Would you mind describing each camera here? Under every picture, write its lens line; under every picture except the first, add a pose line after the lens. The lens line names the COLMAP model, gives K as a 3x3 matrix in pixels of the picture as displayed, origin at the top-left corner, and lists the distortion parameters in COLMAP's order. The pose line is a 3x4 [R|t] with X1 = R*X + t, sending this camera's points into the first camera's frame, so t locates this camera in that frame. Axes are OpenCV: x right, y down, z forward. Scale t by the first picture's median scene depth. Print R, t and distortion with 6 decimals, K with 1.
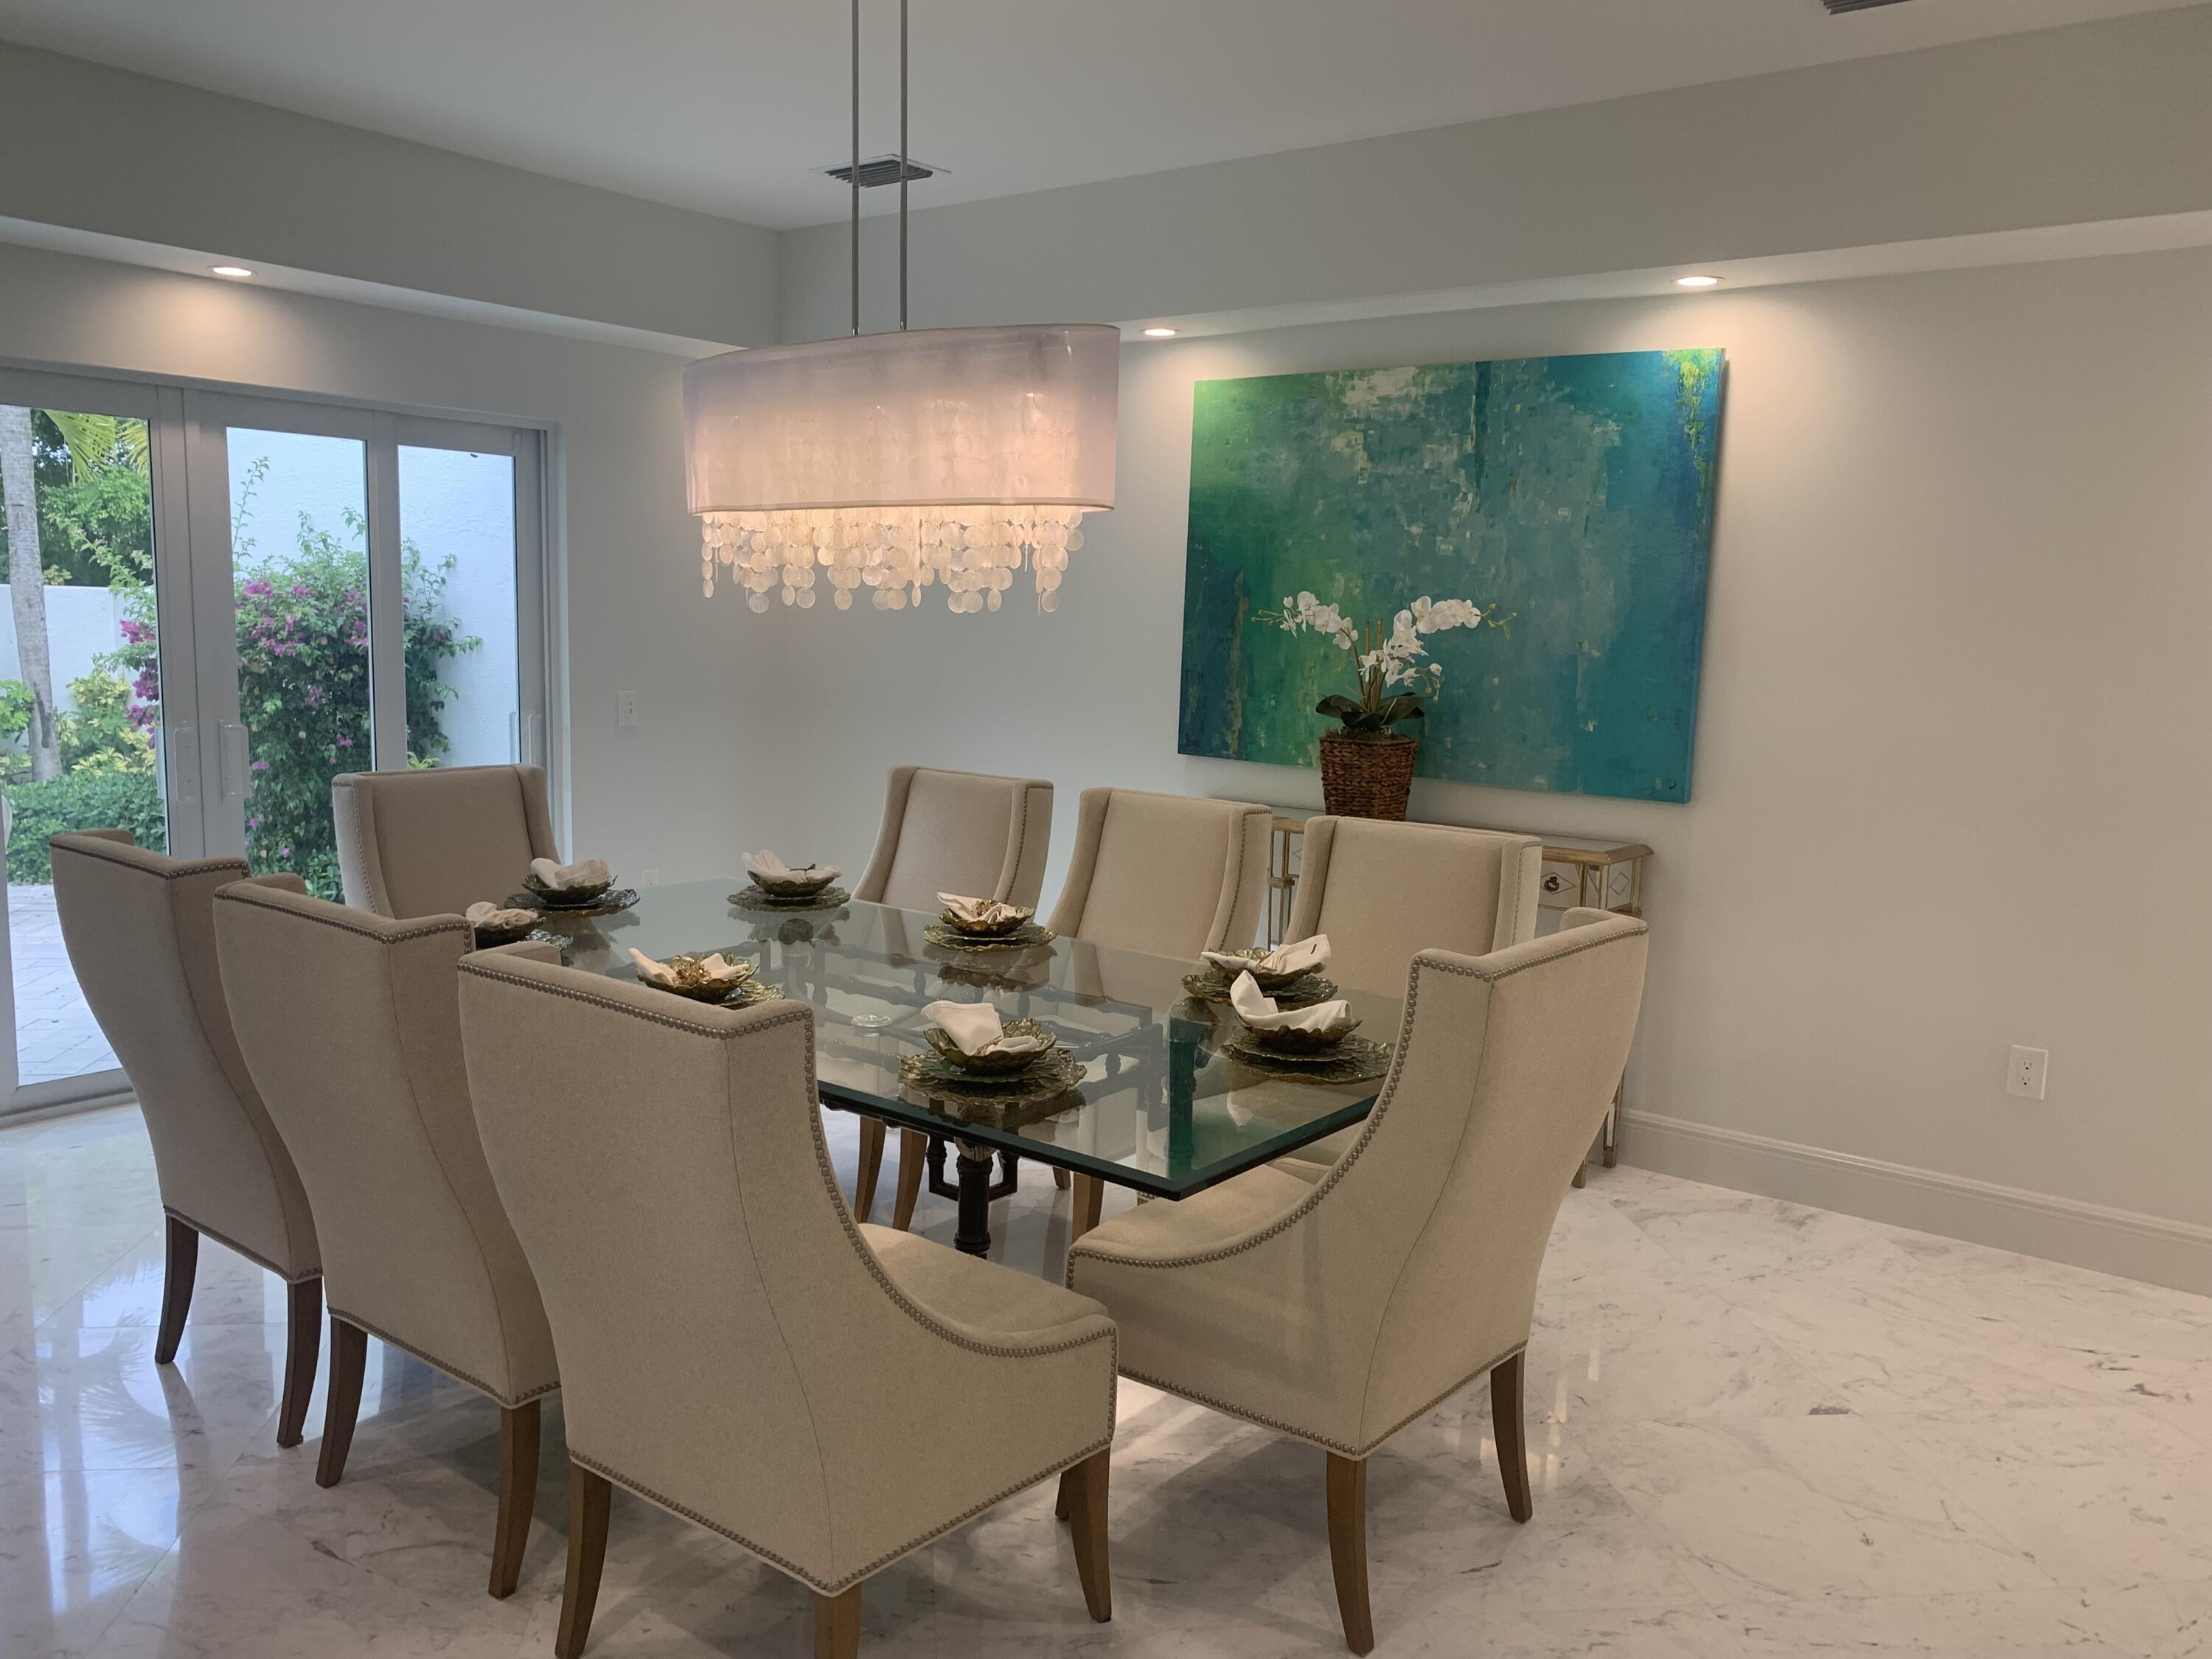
lens RADIAL K [[1654.6, 0, 1106.0], [0, 1654.6, 829.5], [0, 0, 1]] dist [0.083566, -0.123800]
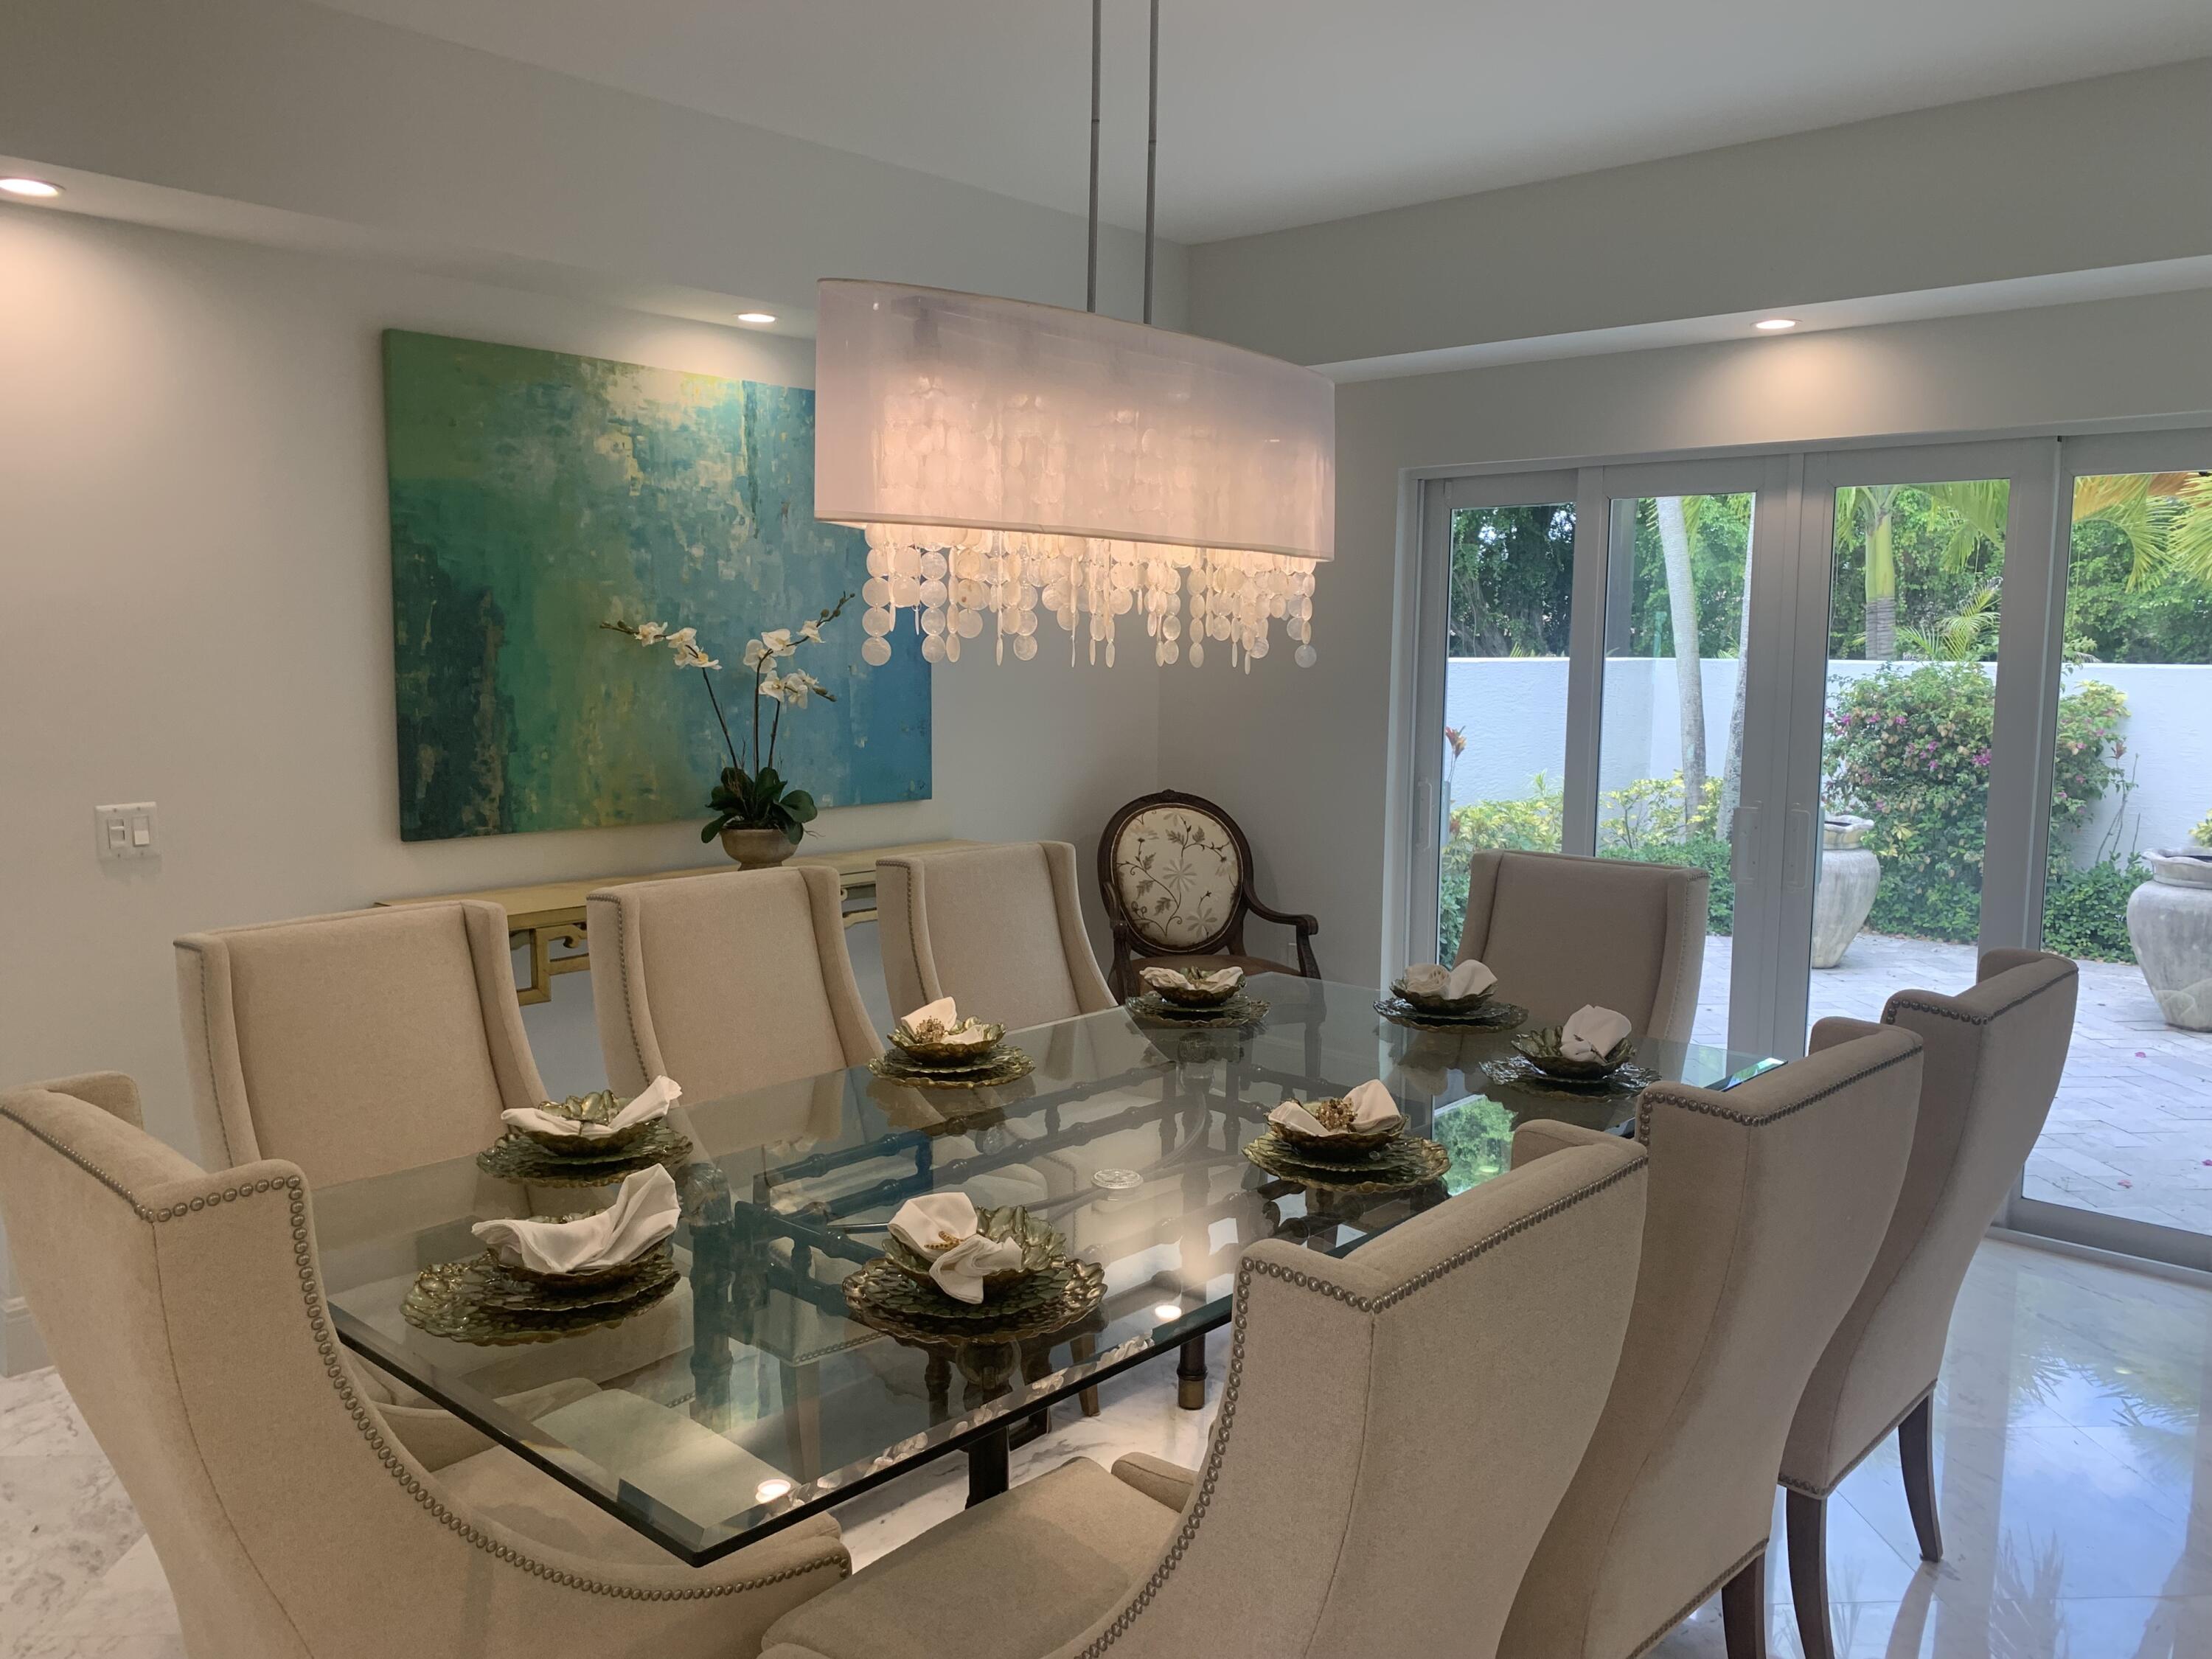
lens RADIAL K [[1689.6, 0, 1106.0], [0, 1689.6, 829.5], [0, 0, 1]] dist [0.082771, -0.481308]
pose [[0.044034, -0.138504, 0.989383, -0.739950], [0.125594, 0.983253, 0.132056, -0.121935], [-0.991104, 0.118446, 0.060691, 0.721988]]
